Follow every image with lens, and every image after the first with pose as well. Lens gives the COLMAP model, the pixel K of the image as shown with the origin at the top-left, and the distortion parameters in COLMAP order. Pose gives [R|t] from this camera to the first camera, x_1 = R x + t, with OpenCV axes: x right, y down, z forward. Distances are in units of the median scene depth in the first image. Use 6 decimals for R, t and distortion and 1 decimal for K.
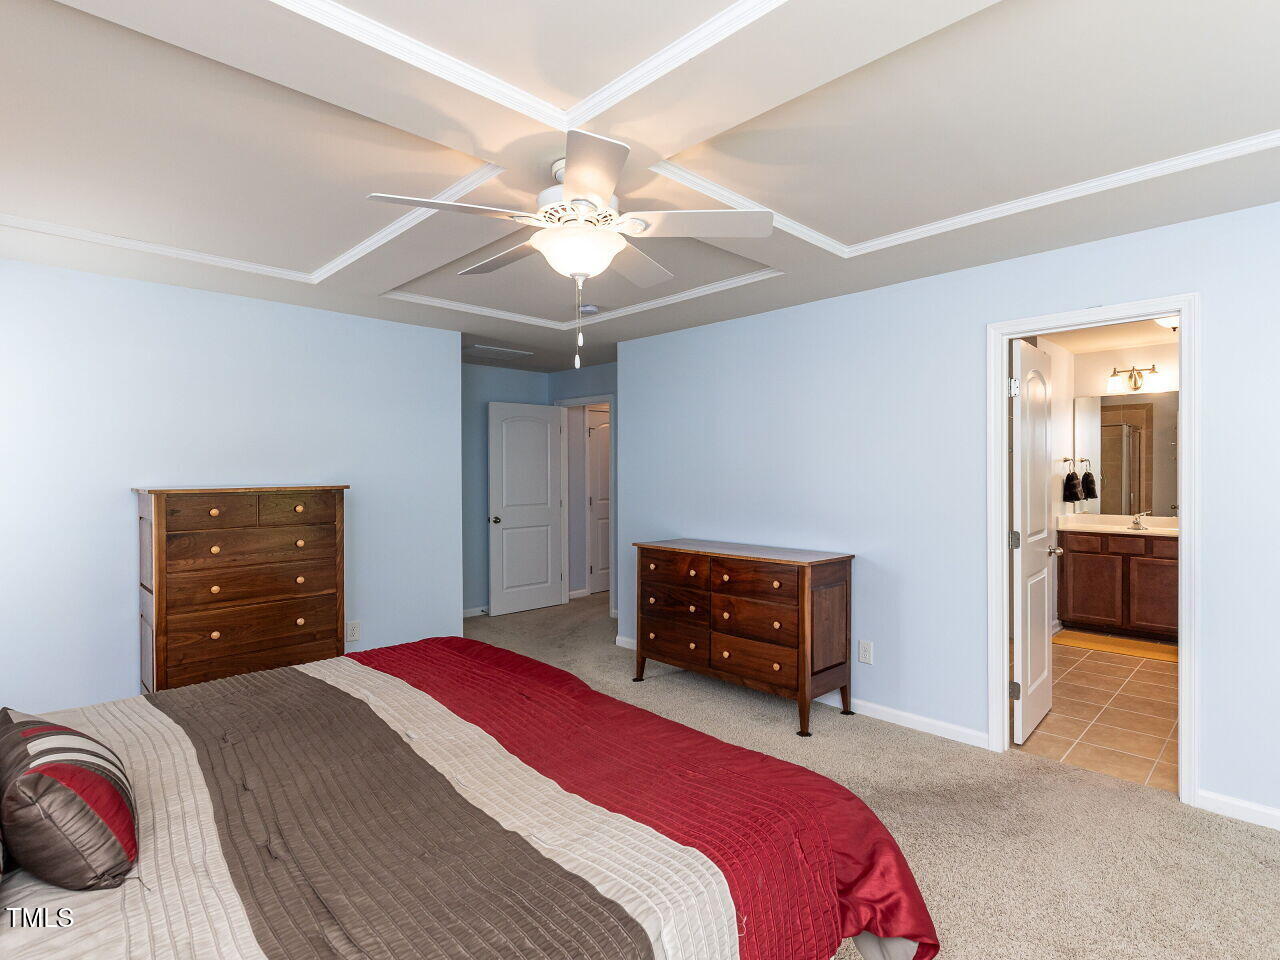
lens RADIAL K [[704.1, 0, 644.7], [0, 704.1, 475.5], [0, 0, 1]] dist [0.002198, 0.001073]
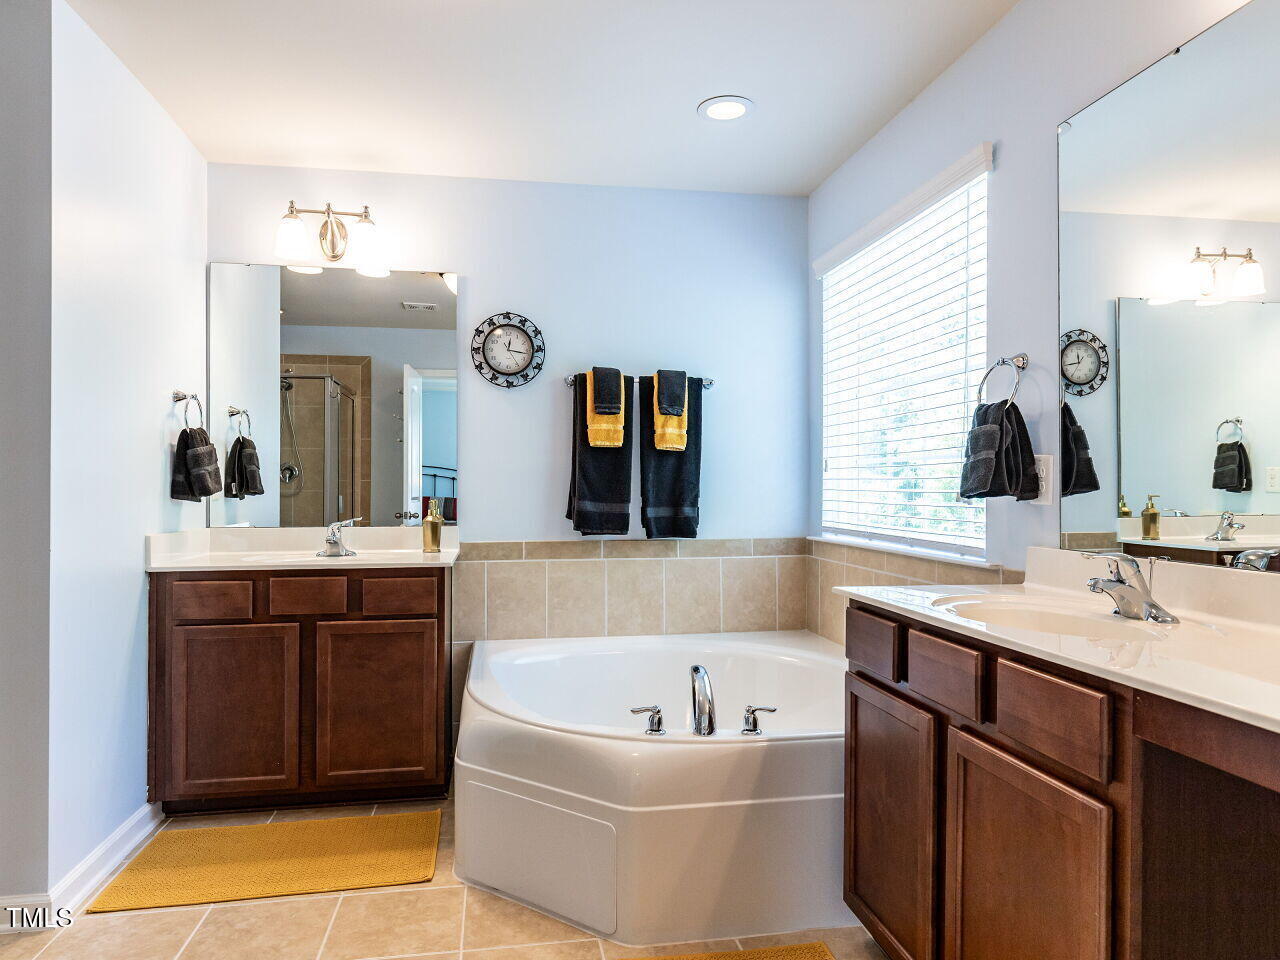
lens RADIAL K [[704.1, 0, 633.2], [0, 704.1, 486.7], [0, 0, 1]] dist [0.002198, 0.001073]
pose [[0.564175, 0.013664, 0.825542, 0.421291], [0.003883, 0.999808, -0.019202, 0.039940], [-0.825646, 0.014039, 0.564014, 0.569488]]
